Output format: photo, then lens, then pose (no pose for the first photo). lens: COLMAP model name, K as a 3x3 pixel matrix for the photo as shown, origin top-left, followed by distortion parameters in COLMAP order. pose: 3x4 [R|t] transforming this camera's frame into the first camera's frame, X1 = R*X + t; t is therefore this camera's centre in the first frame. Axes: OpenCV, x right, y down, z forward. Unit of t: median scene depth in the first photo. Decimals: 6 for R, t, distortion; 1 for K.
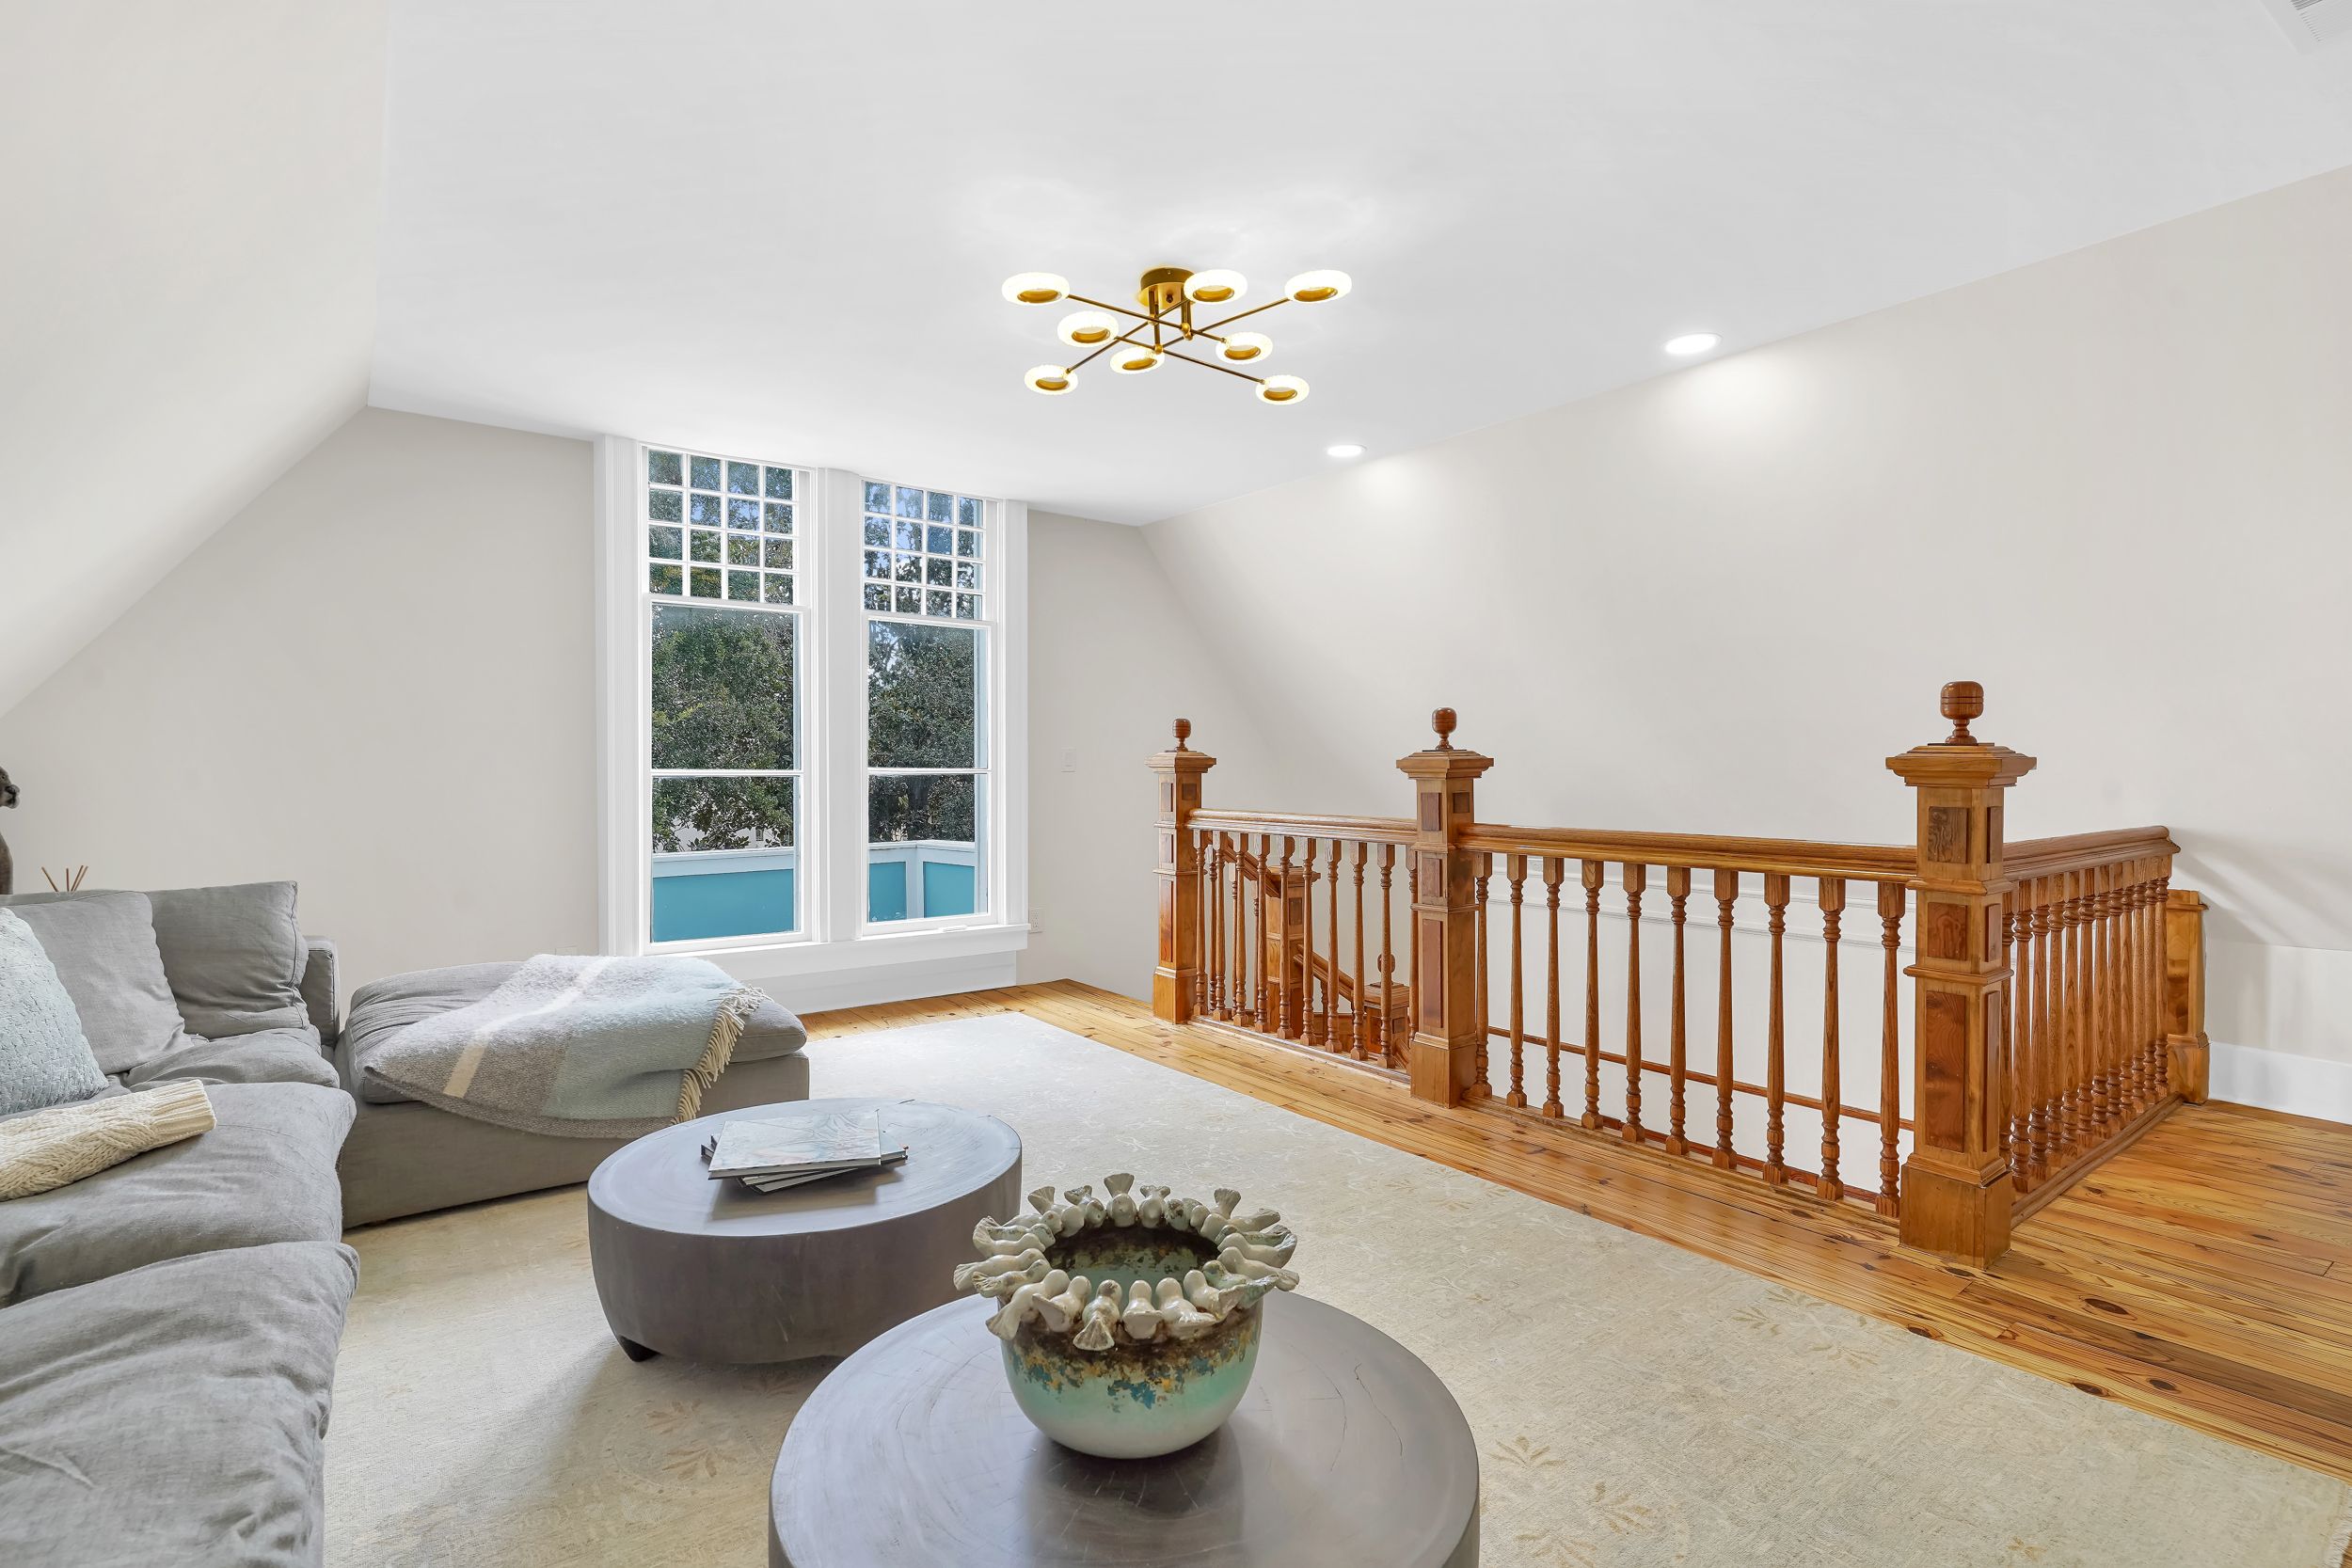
lens RADIAL K [[1148.1, 0, 1177.5], [0, 1148.1, 773.0], [0, 0, 1]] dist [-0.010635, 0.001998]
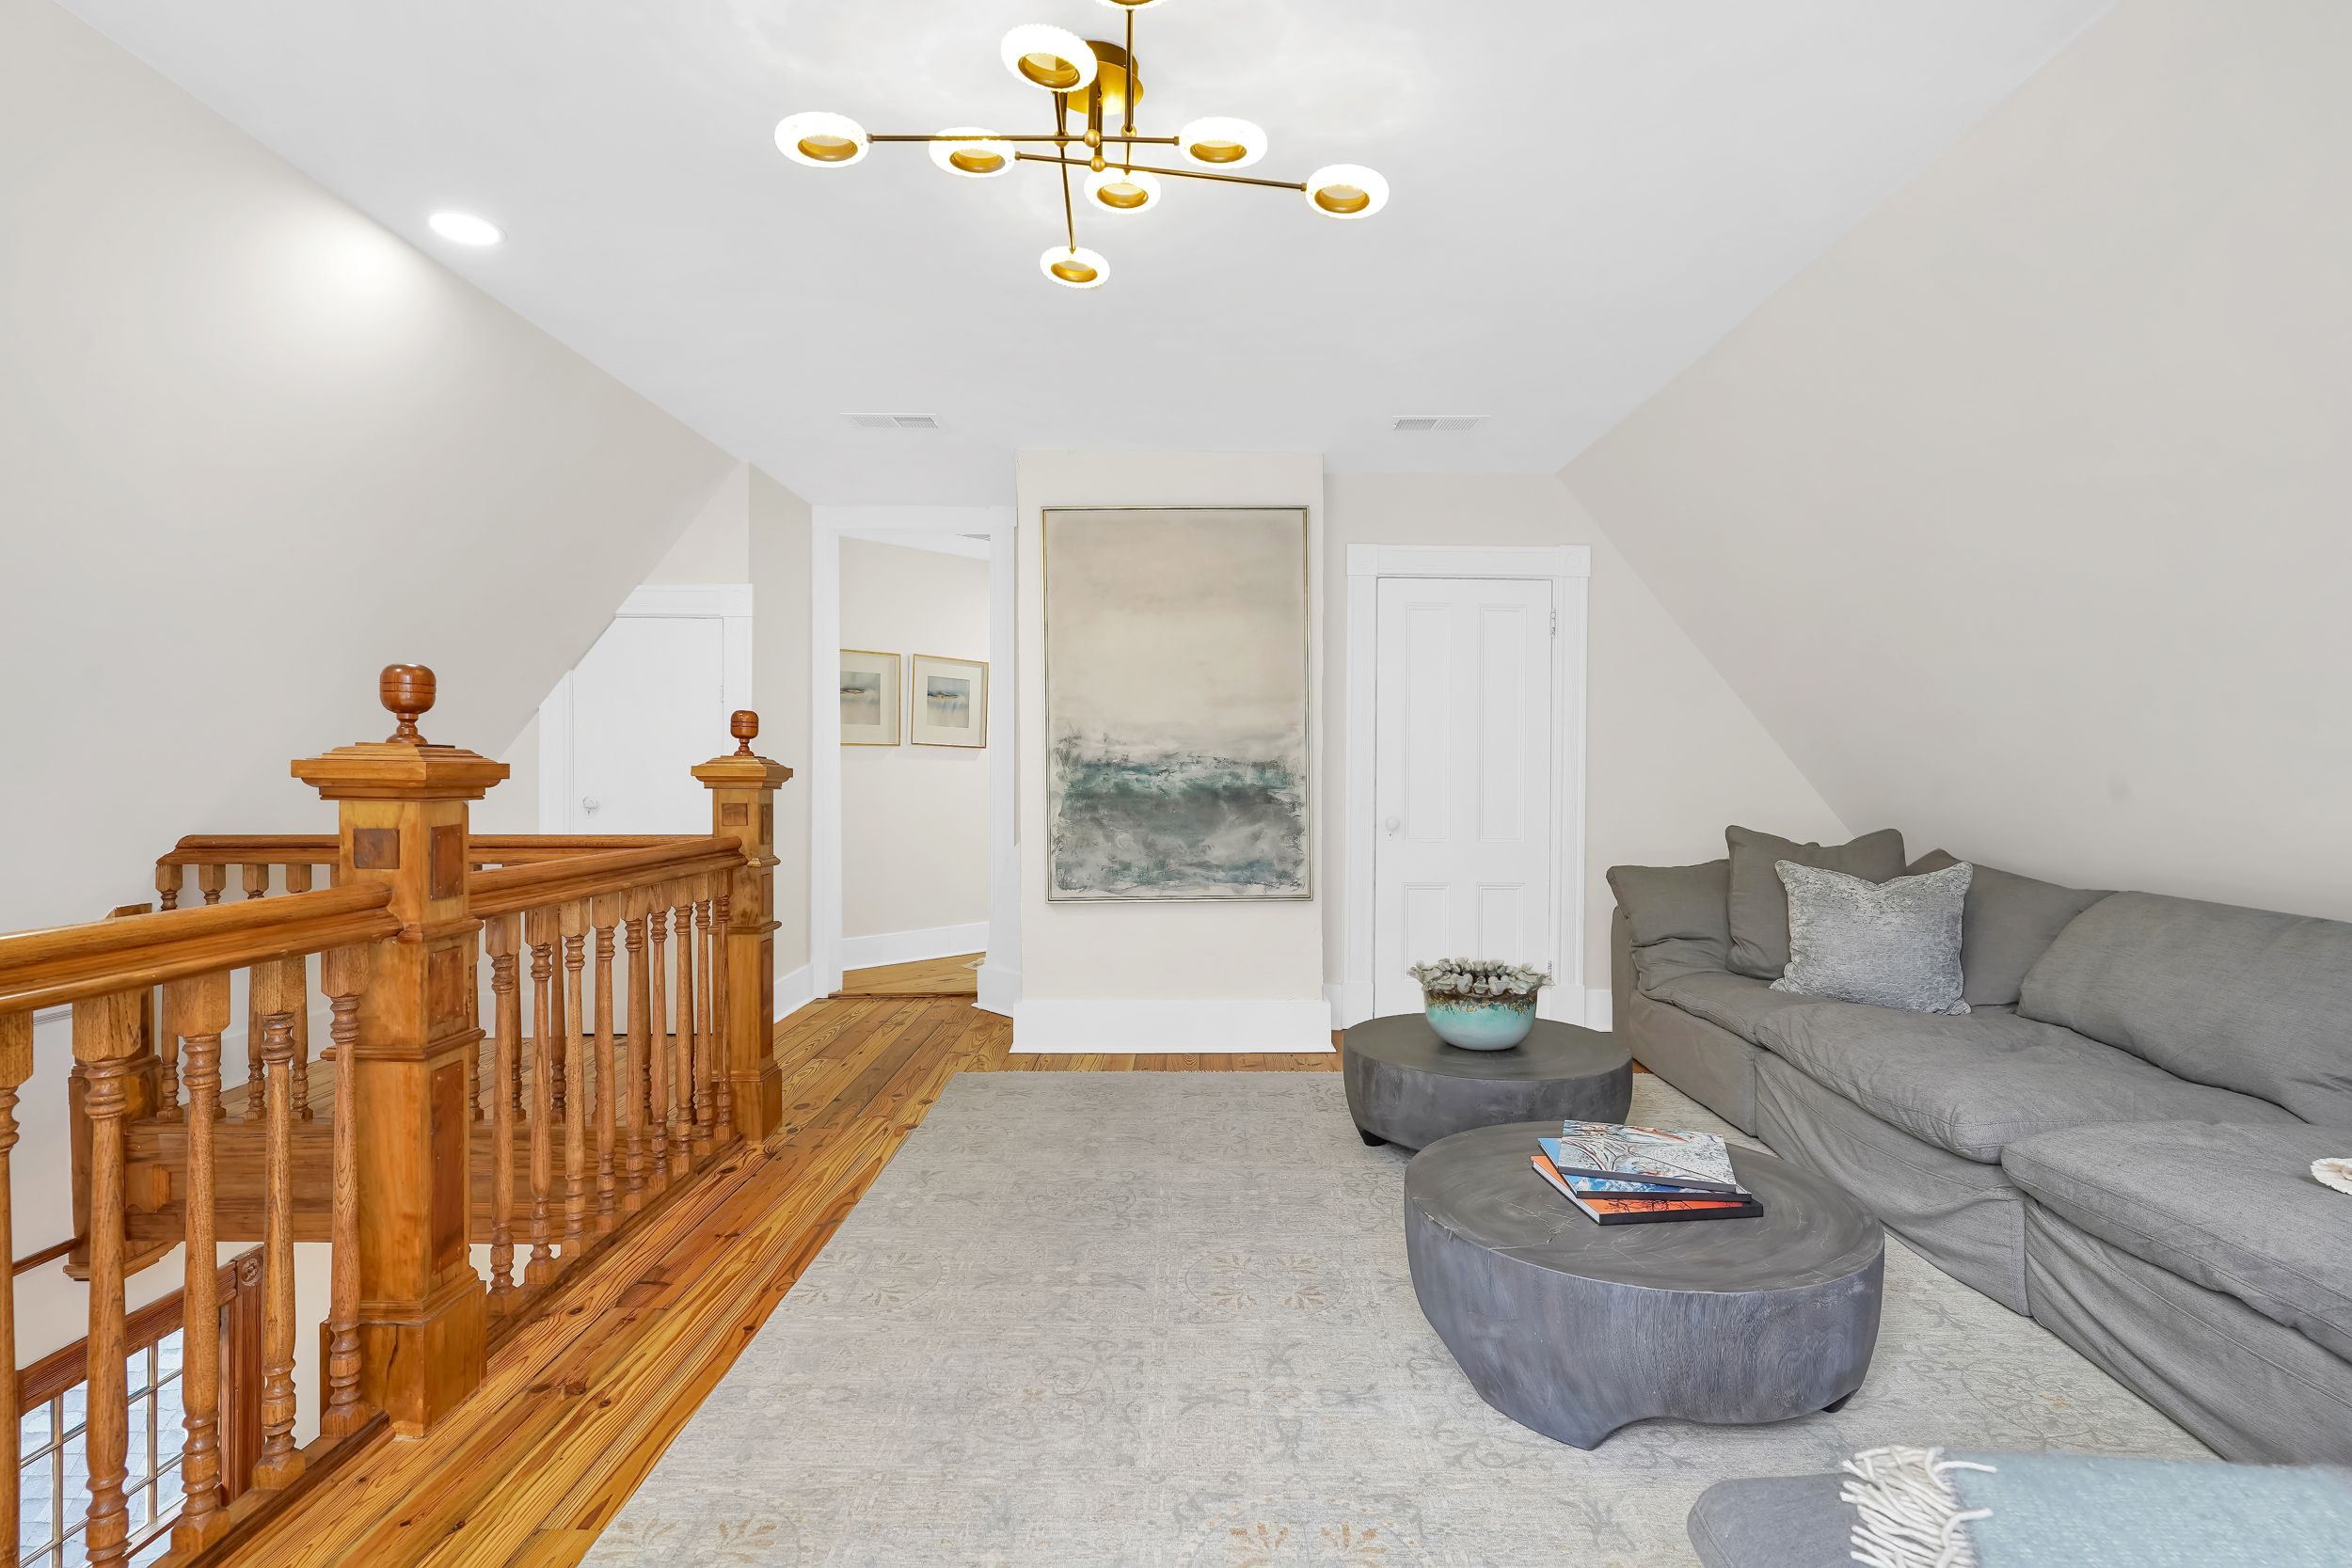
lens RADIAL K [[1148.1, 0, 1178.2], [0, 1148.1, 776.9], [0, 0, 1]] dist [-0.010635, 0.001998]
pose [[-0.799728, -0.008534, 0.600302, -0.436087], [-0.002909, 0.999942, 0.010341, -0.014494], [-0.600355, 0.006524, -0.799707, 1.466990]]
